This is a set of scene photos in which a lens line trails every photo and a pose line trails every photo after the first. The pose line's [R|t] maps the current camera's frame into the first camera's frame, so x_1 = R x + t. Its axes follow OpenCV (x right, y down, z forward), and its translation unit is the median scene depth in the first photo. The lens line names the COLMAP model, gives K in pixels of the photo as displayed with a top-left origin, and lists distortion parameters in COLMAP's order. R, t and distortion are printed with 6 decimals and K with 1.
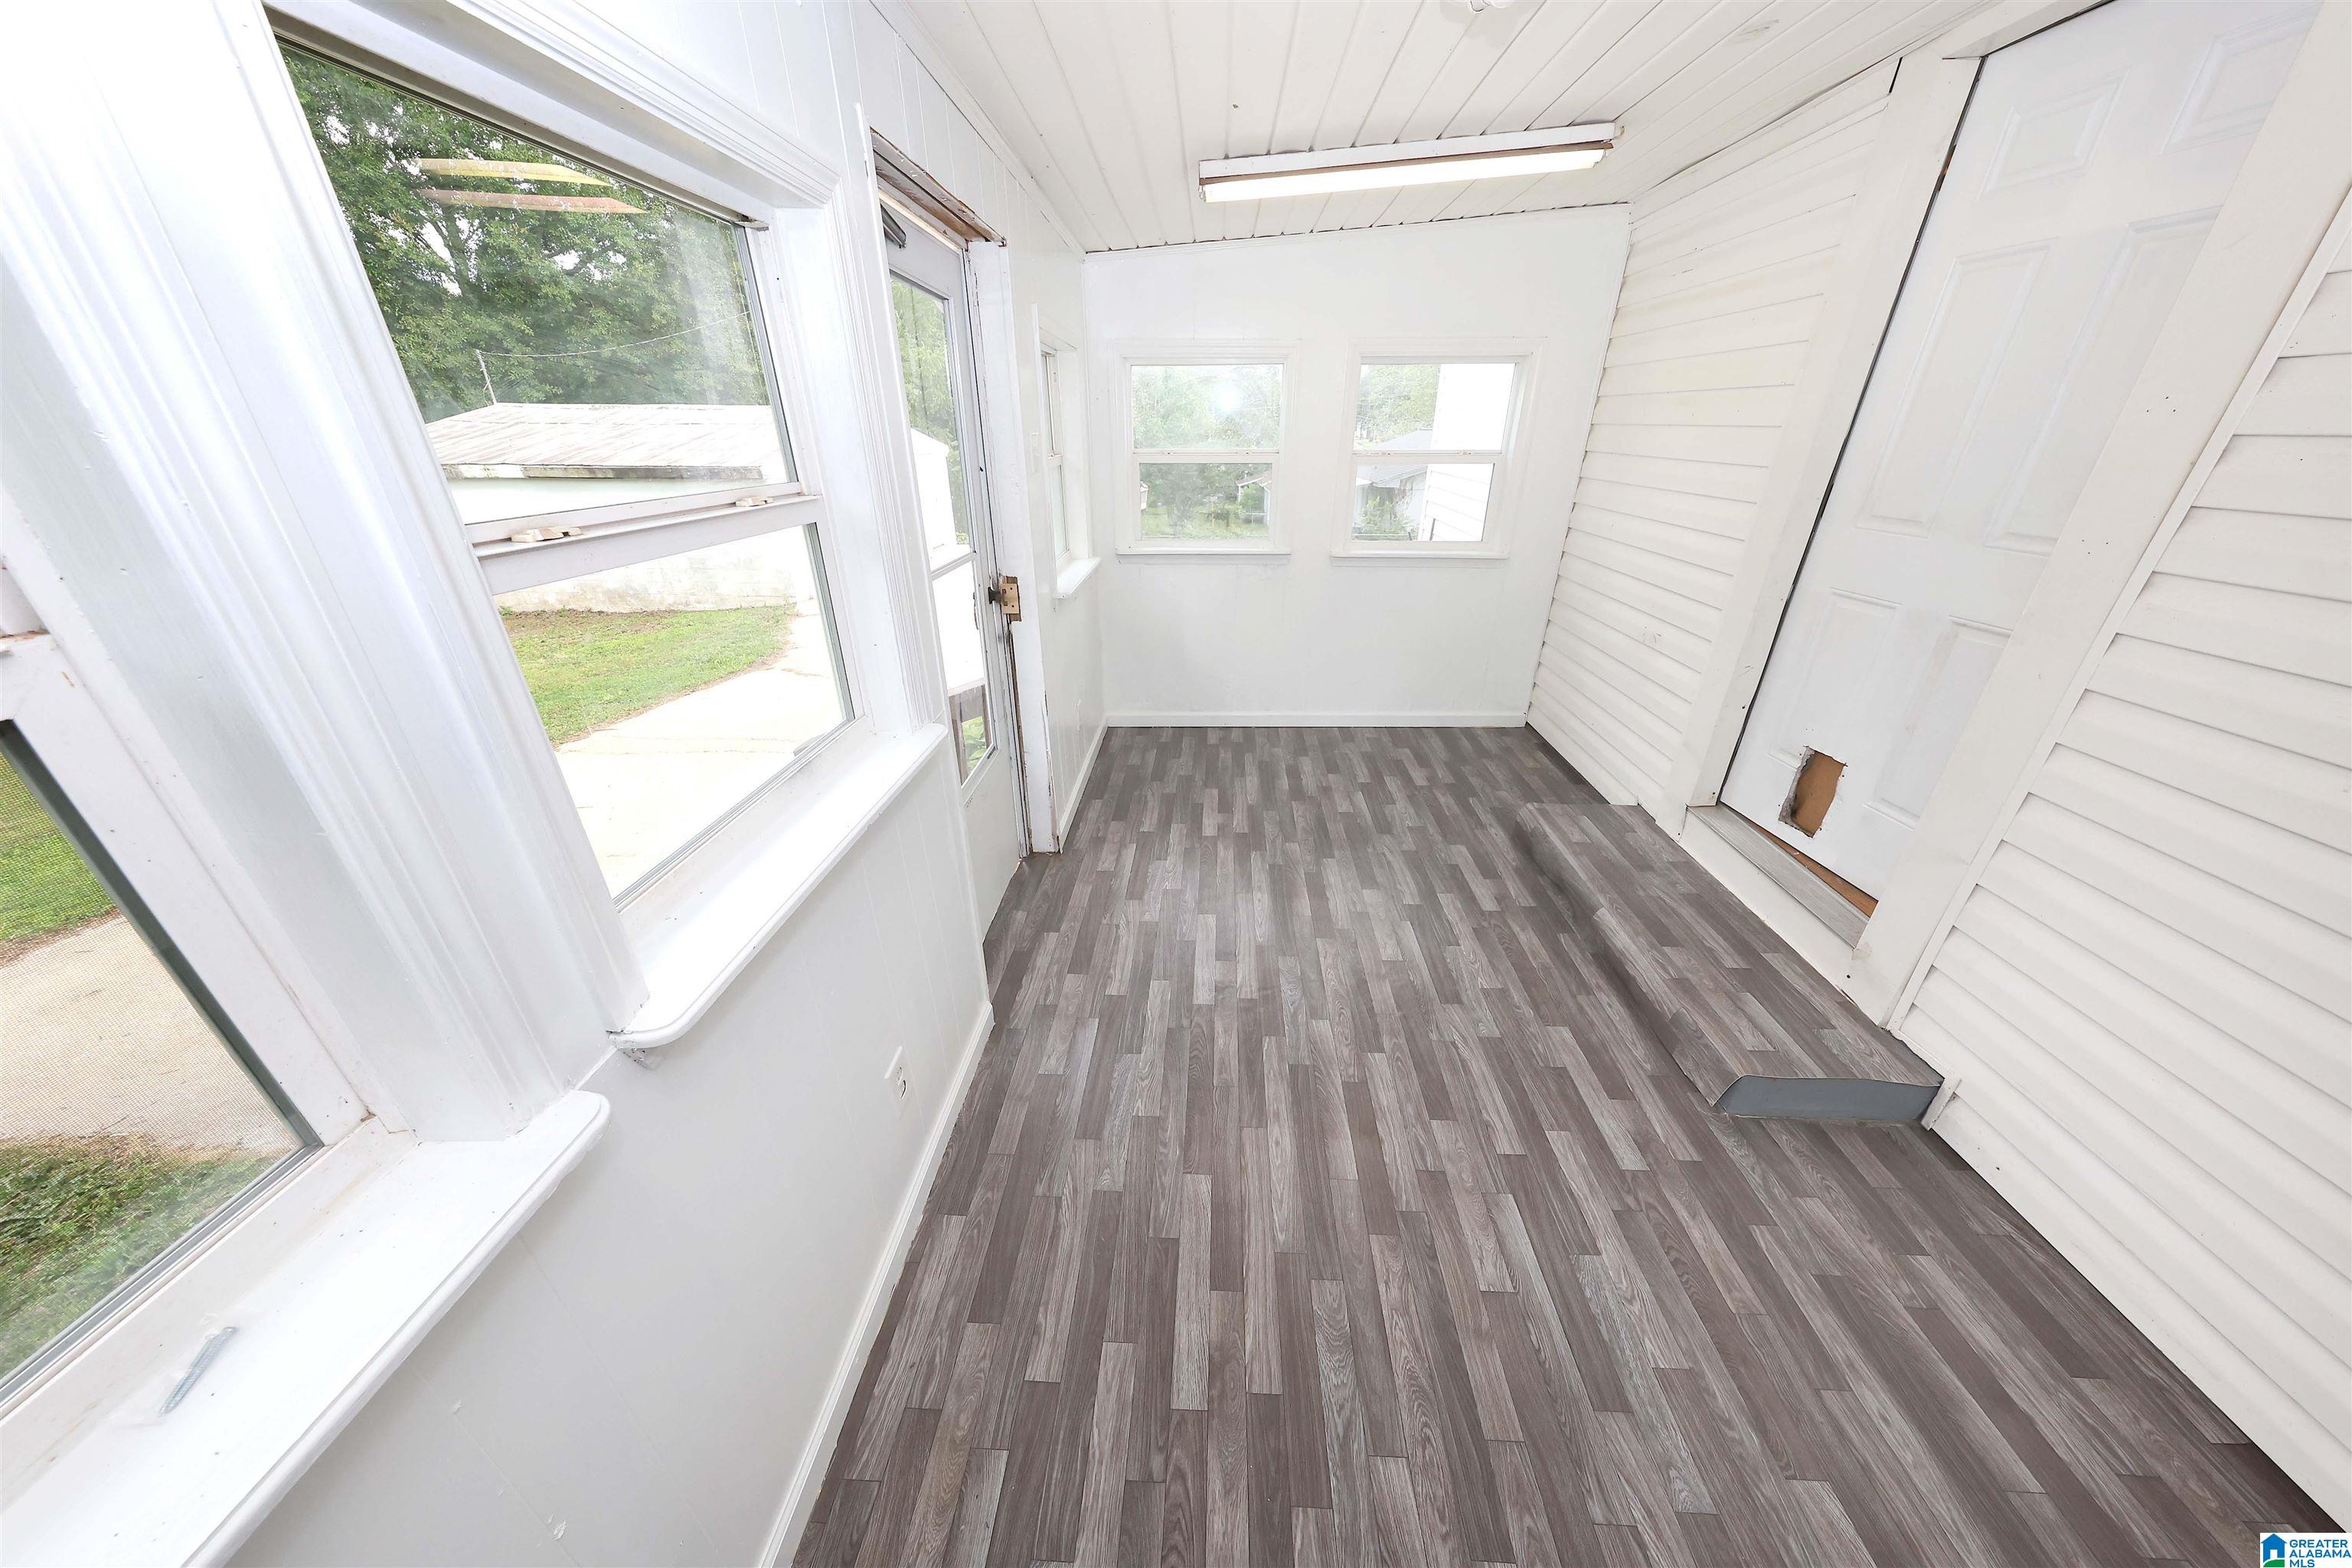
lens RADIAL K [[737.6, 0, 1178.8], [0, 737.6, 778.6], [0, 0, 1]] dist [-0.001480, -0.000410]
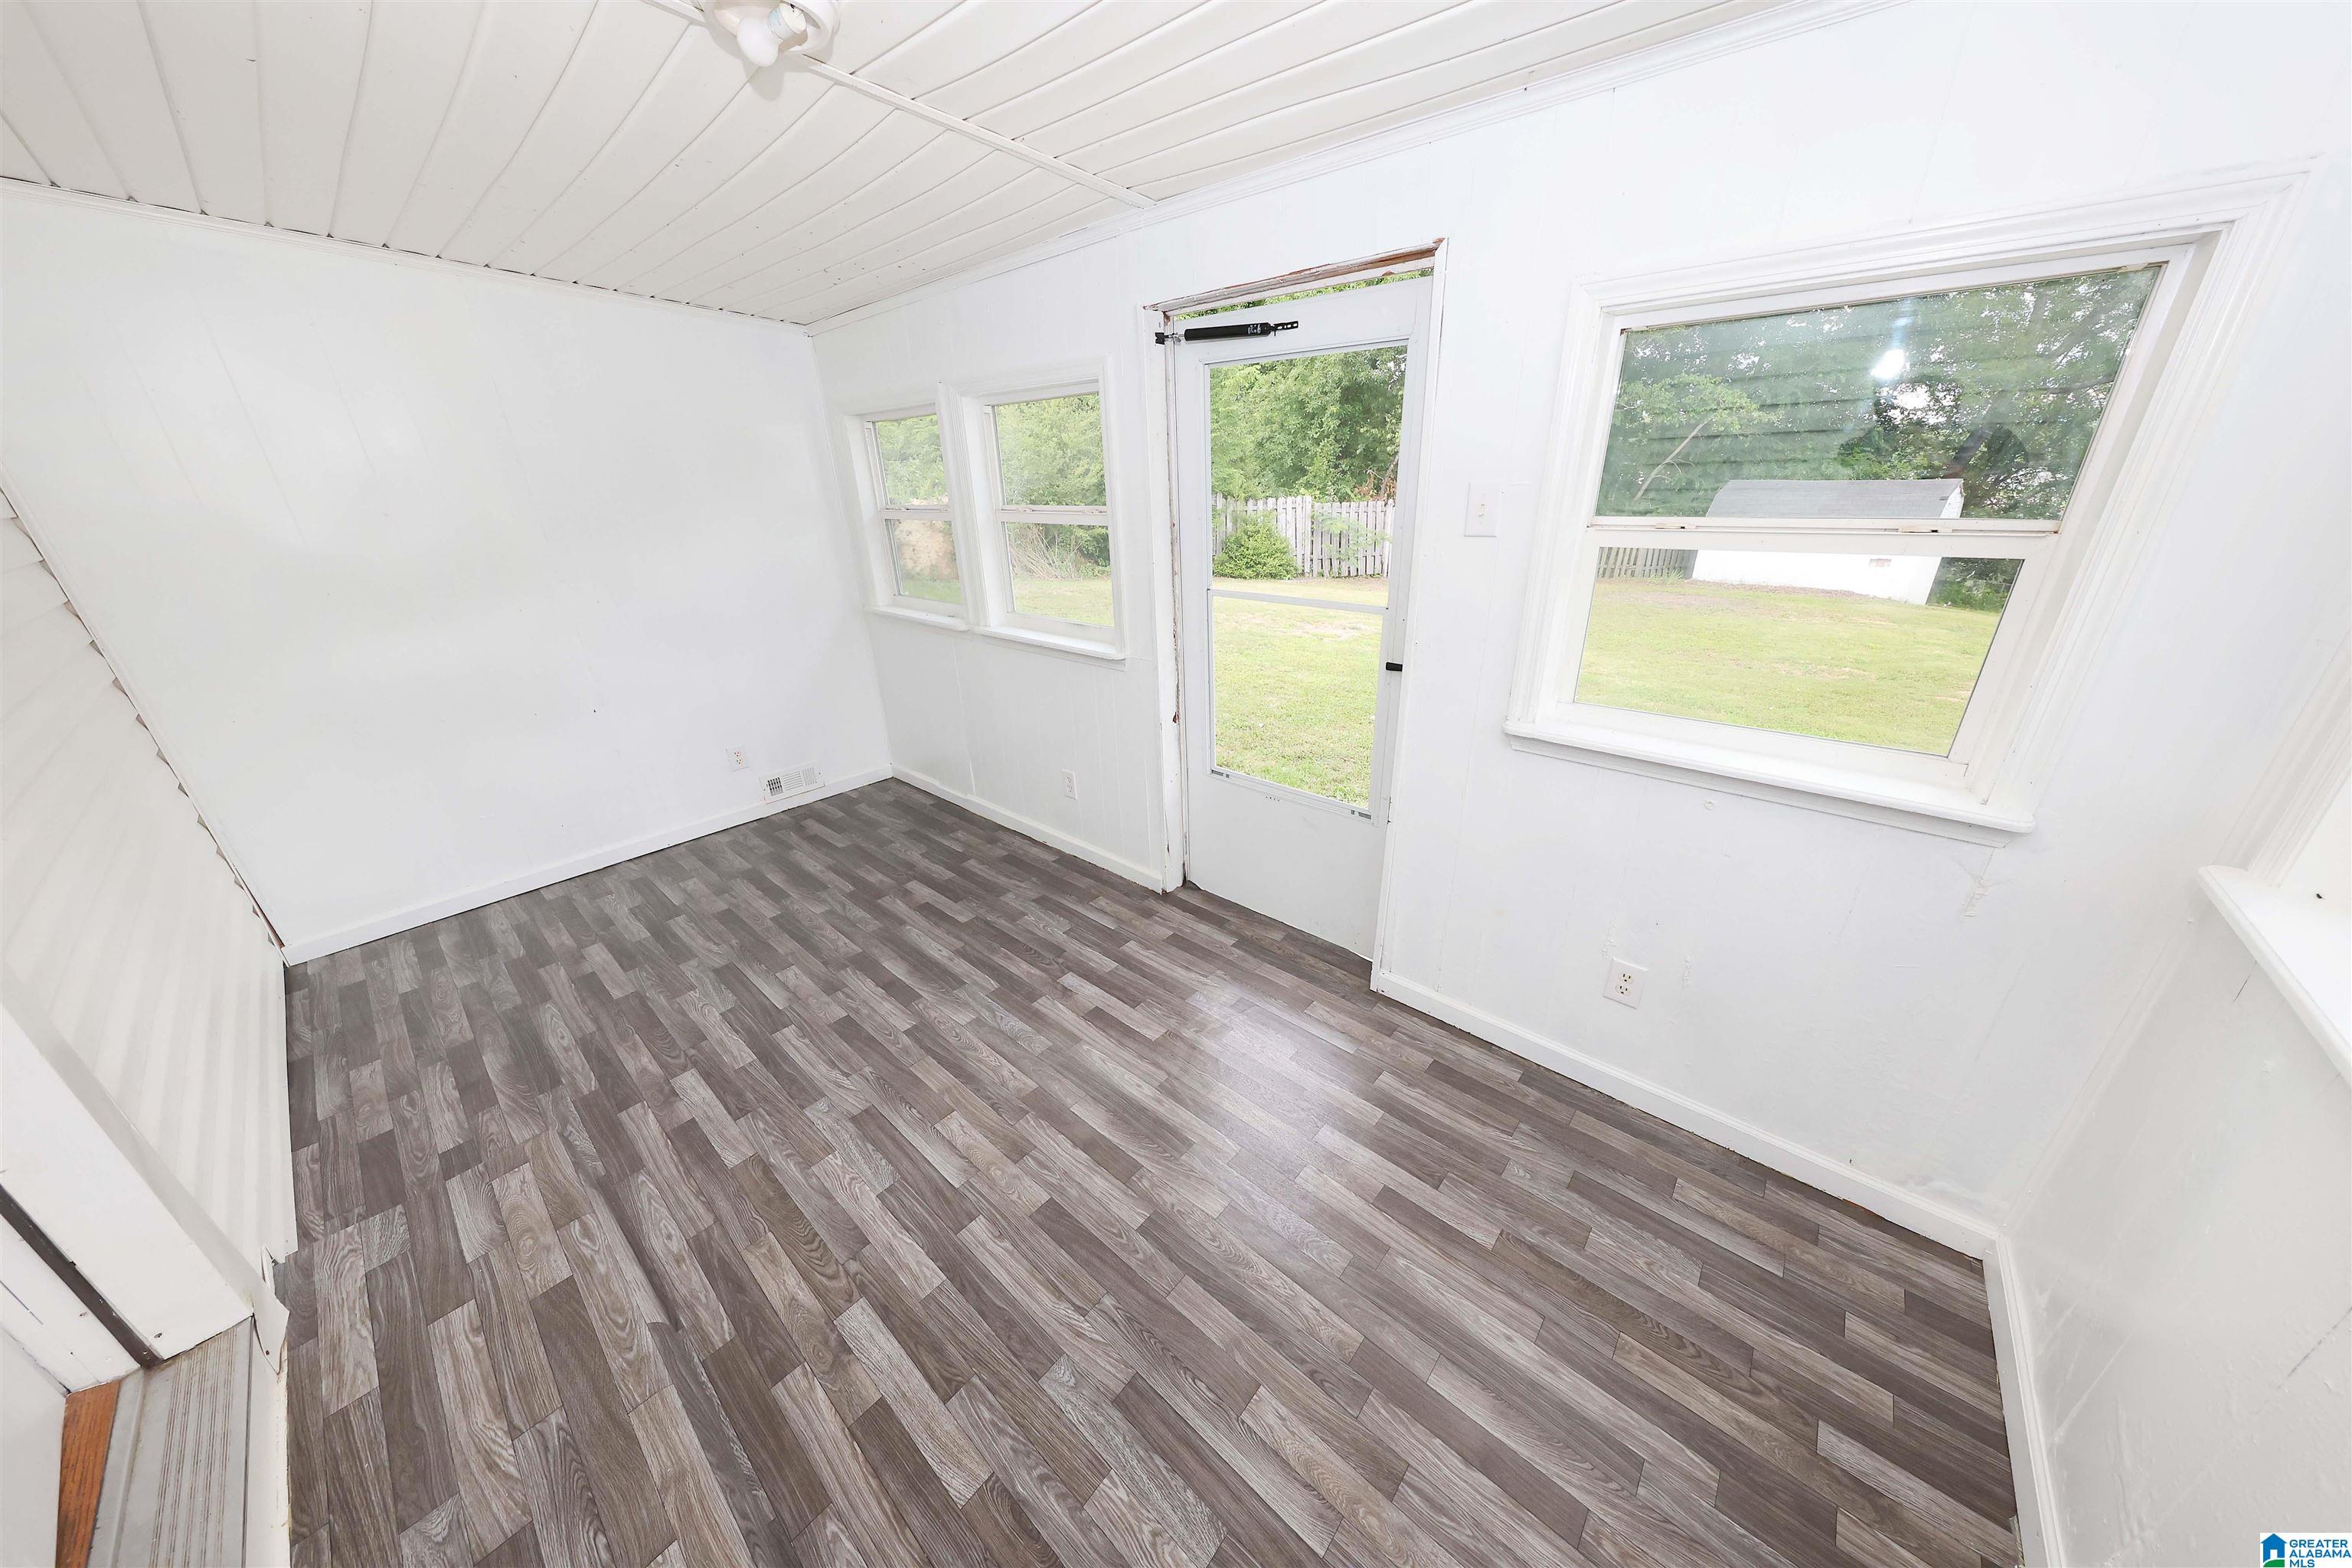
lens RADIAL K [[737.6, 0, 1182.2], [0, 737.6, 782.8], [0, 0, 1]] dist [-0.001480, -0.000410]
pose [[-0.614546, 0.324626, -0.718993, 0.691587], [-0.313804, 0.735605, 0.600344, -0.706211], [0.723782, 0.594562, -0.350194, 1.452503]]
